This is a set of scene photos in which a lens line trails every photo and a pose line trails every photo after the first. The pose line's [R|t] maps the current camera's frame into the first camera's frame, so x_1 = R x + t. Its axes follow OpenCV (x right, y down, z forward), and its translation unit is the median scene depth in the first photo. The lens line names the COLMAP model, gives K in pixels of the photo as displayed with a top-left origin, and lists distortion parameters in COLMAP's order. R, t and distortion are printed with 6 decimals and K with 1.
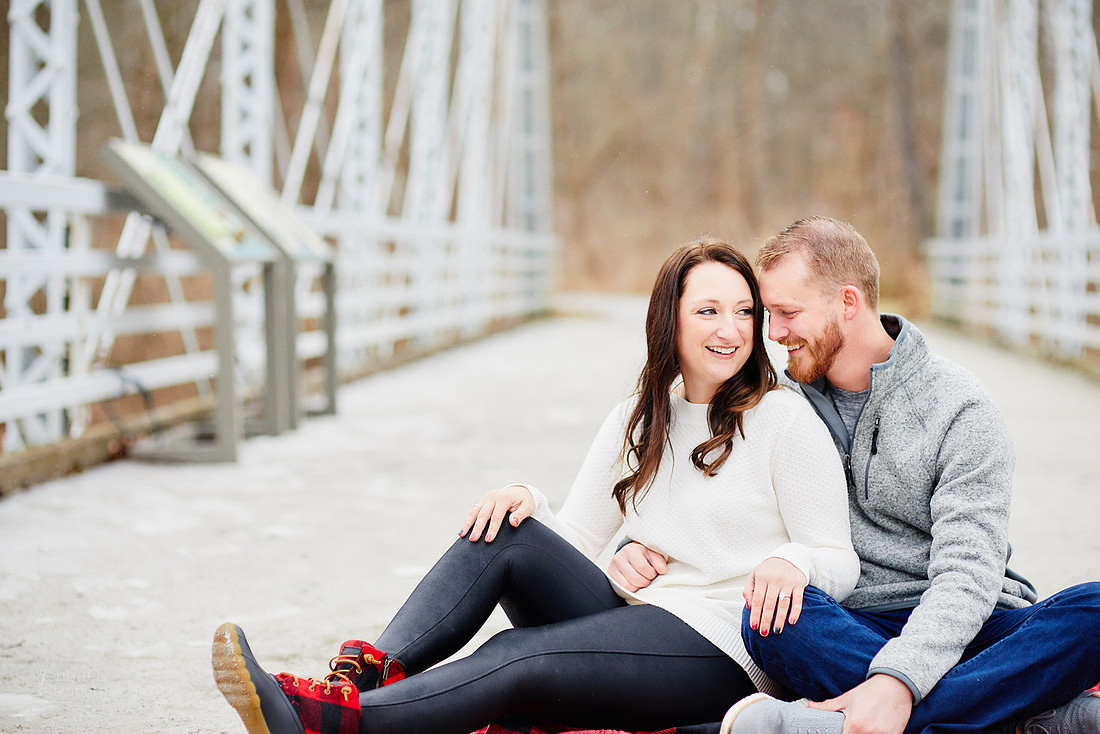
lens RADIAL K [[2748.6, 0, 550.0], [0, 2748.6, 367.0], [0, 0, 1]] dist [-0.106514, -0.204255]
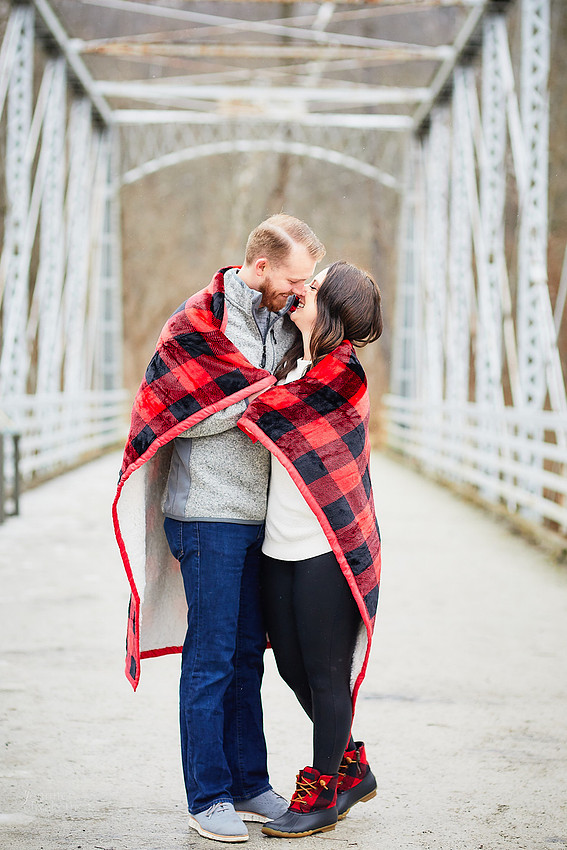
lens RADIAL K [[2424.2, 0, 283.5], [0, 2424.2, 425.0], [0, 0, 1]] dist [-0.164767, -0.228106]
pose [[0.997378, 0.004864, 0.072209, -0.012212], [-0.003436, 0.999796, -0.019885, -0.008806], [-0.072291, 0.019585, 0.997191, -0.445069]]
